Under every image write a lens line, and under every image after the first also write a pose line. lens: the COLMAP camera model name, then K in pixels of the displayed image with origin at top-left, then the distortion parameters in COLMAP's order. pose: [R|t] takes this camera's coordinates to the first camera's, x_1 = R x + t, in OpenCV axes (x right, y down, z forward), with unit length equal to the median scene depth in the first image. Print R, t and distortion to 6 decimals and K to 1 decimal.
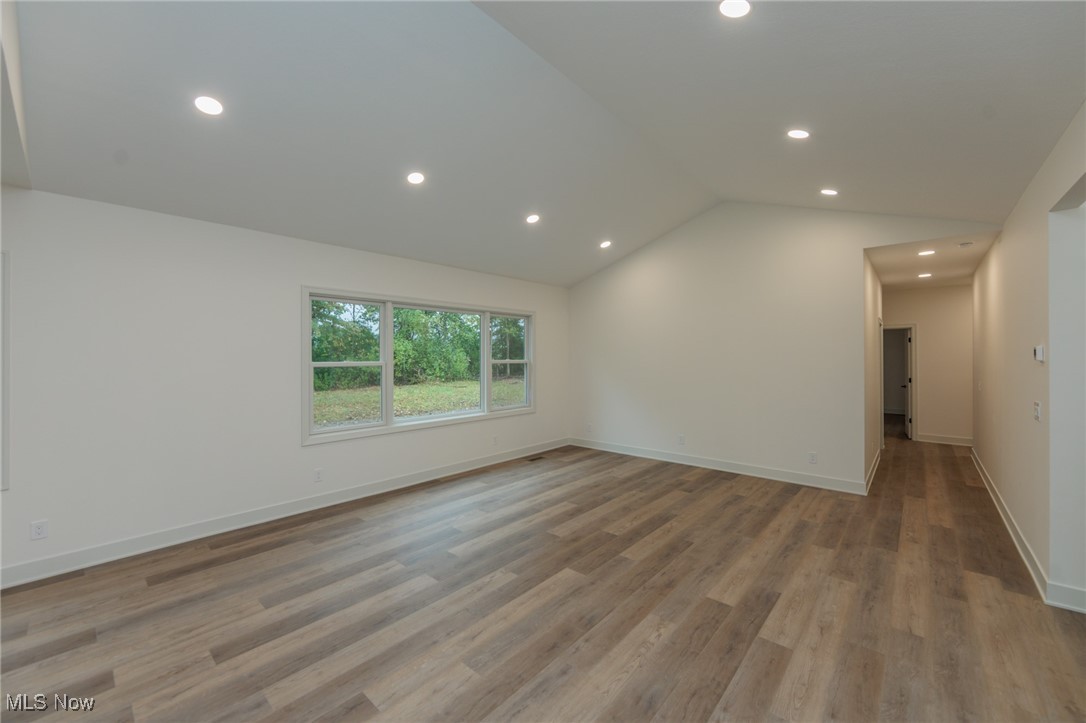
lens RADIAL K [[424.6, 0, 543.7], [0, 424.6, 357.6], [0, 0, 1]] dist [-0.003673, -0.000076]
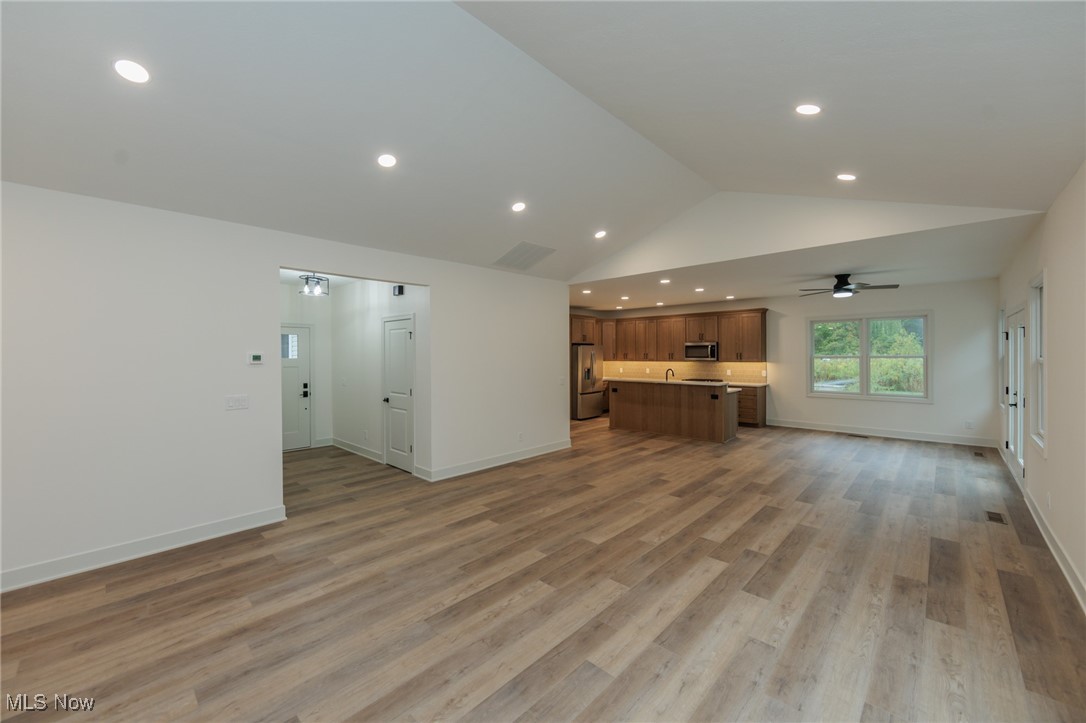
lens RADIAL K [[424.6, 0, 544.9], [0, 424.6, 357.2], [0, 0, 1]] dist [-0.003673, -0.000076]
pose [[-0.999515, 0.009709, 0.029572, 0.147146], [0.010080, 0.999872, 0.012446, -0.016814], [-0.029448, 0.012738, -0.999485, 1.963708]]
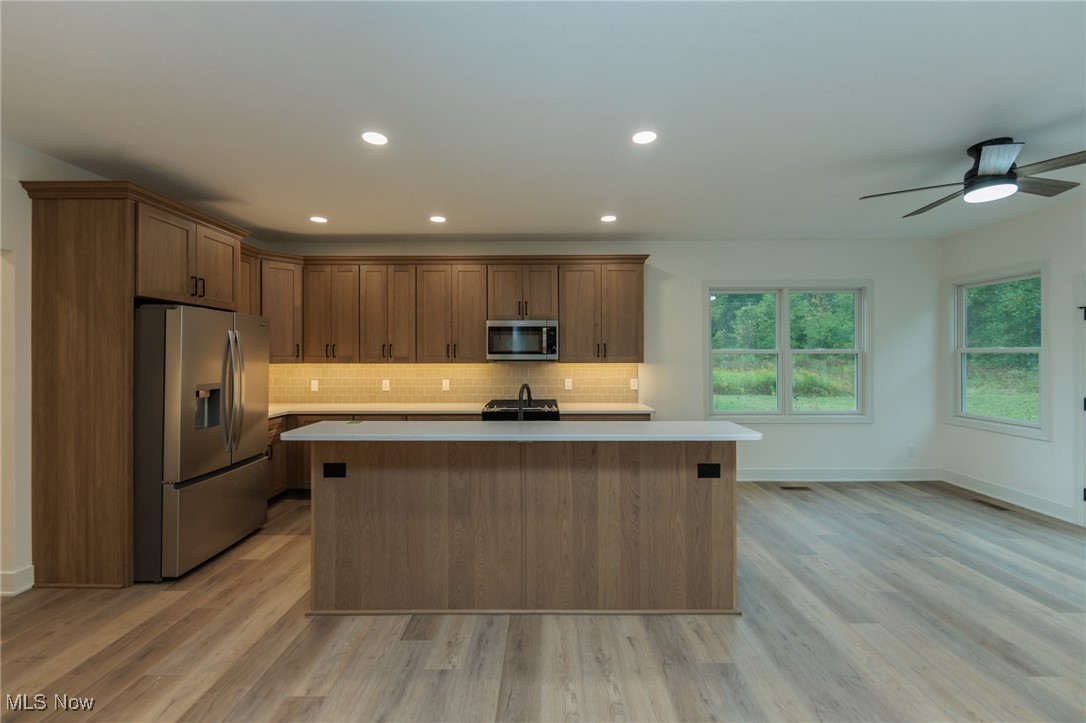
lens RADIAL K [[424.6, 0, 547.2], [0, 424.6, 358.6], [0, 0, 1]] dist [-0.003673, -0.000076]
pose [[-0.743928, 0.009857, -0.668187, 0.067571], [0.001102, 0.999908, 0.013523, 0.008513], [0.668259, 0.009324, -0.743870, 0.932160]]
